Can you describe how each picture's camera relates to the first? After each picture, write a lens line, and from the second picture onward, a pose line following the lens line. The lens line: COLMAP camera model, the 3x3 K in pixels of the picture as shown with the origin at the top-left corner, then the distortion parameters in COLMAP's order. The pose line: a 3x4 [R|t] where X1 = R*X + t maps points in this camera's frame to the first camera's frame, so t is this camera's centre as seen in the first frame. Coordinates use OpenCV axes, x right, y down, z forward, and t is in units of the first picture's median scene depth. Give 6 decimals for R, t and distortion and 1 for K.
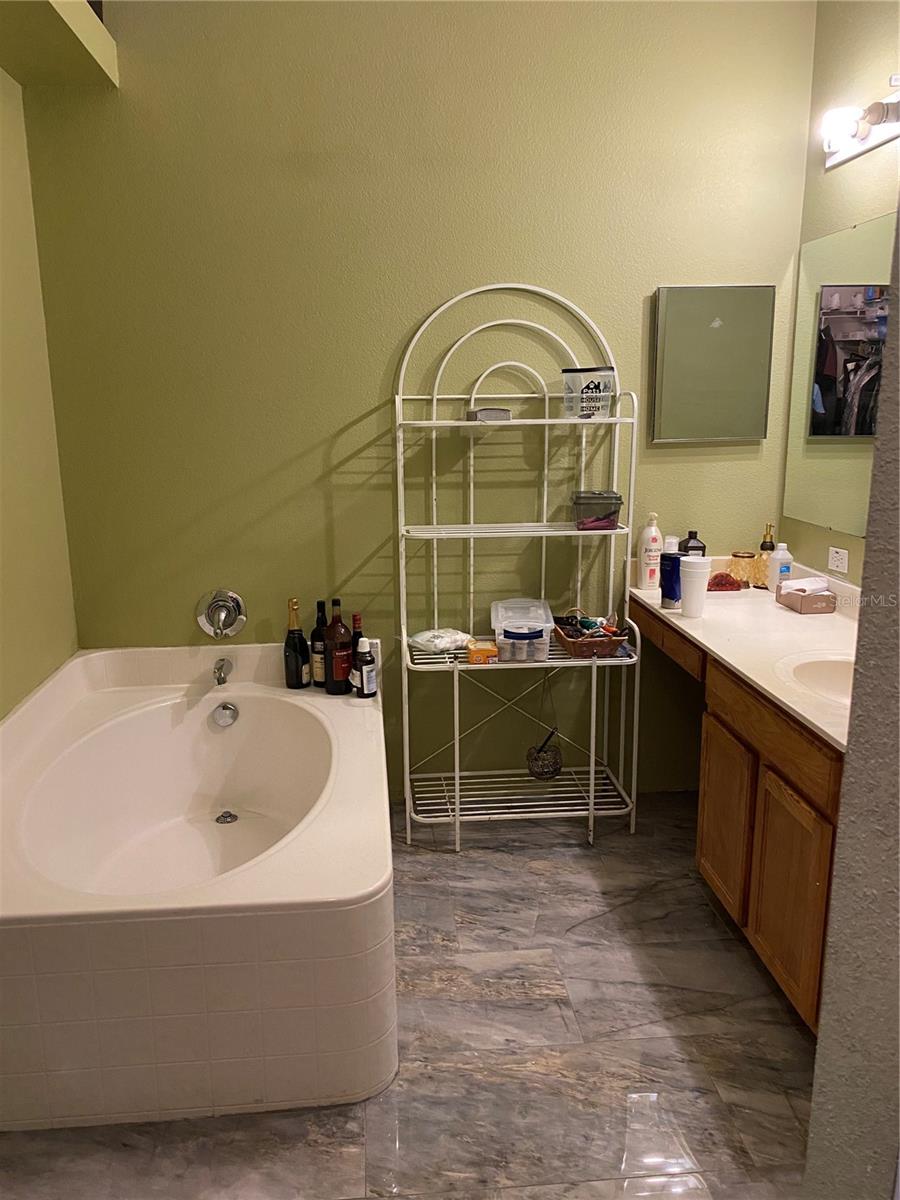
lens RADIAL K [[917.3, 0, 442.8], [0, 917.3, 598.7], [0, 0, 1]] dist [0.029773, -0.029242]
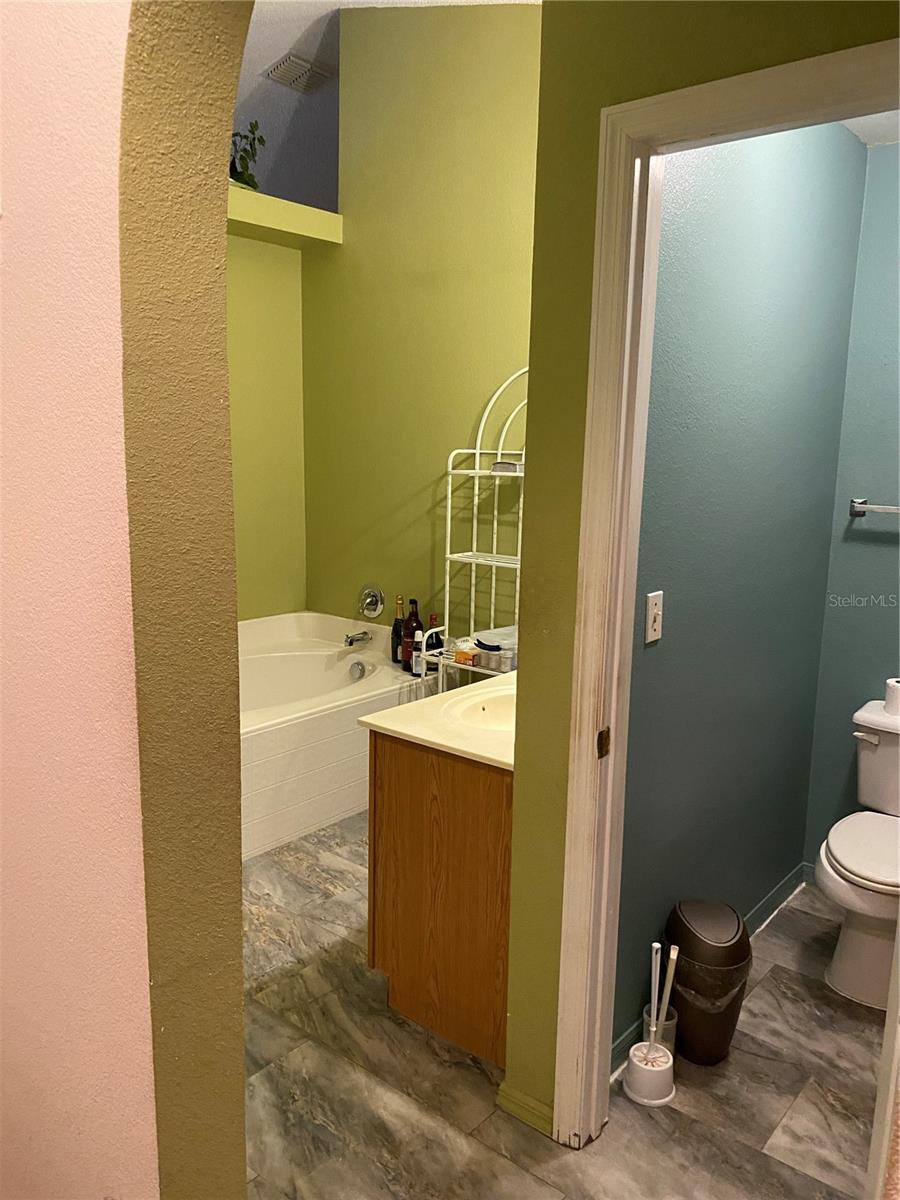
lens RADIAL K [[919.6, 0, 426.9], [0, 919.6, 603.6], [0, 0, 1]] dist [0.155185, -0.201199]
pose [[0.697461, 0.145095, -0.701780, 0.830472], [-0.177214, 0.983794, 0.027278, -0.033509], [0.694365, 0.105340, 0.711871, 0.062210]]
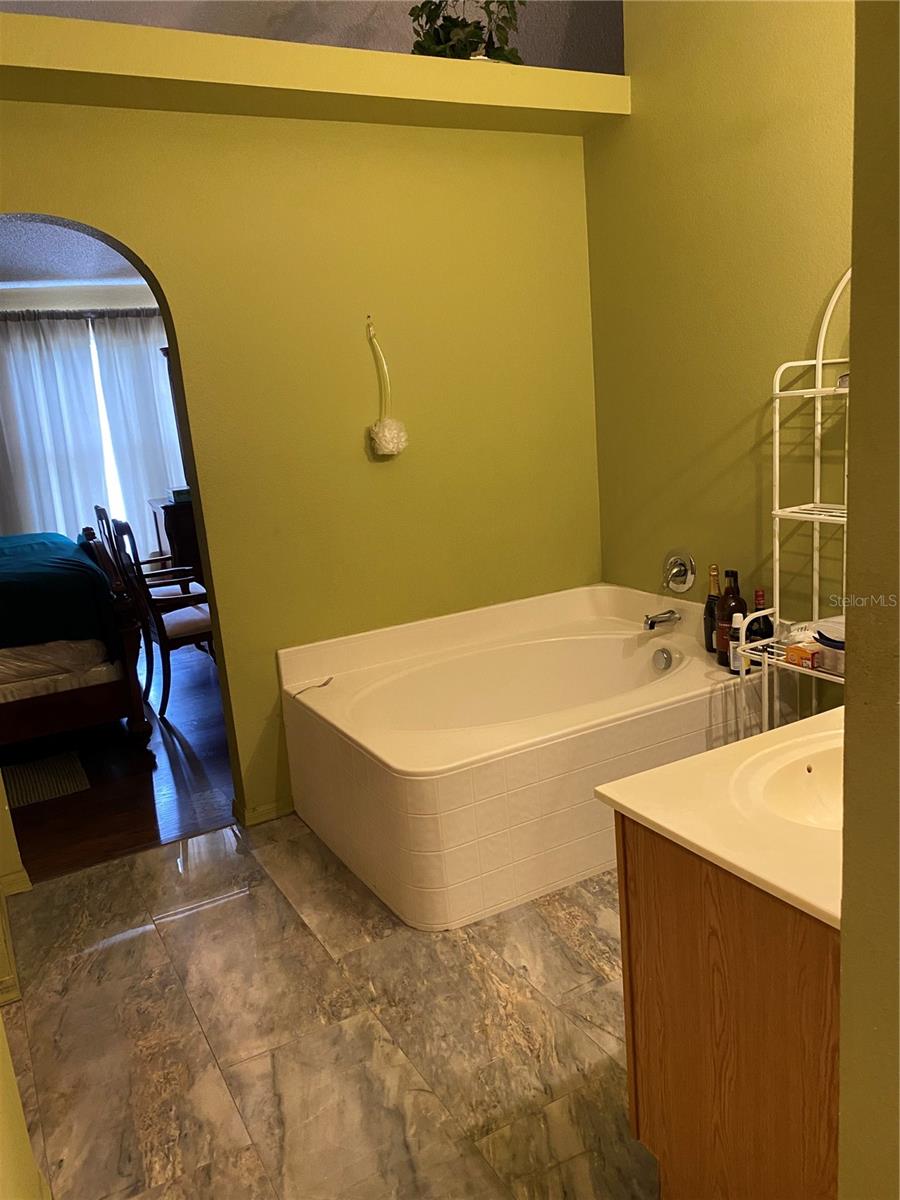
lens RADIAL K [[916.3, 0, 445.2], [0, 916.3, 606.9], [0, 0, 1]] dist [0.057373, -0.077777]
pose [[0.406021, 0.183104, -0.895332, 0.661396], [-0.118477, 0.982000, 0.147100, -0.071488], [0.906151, 0.046351, 0.420407, 0.293051]]
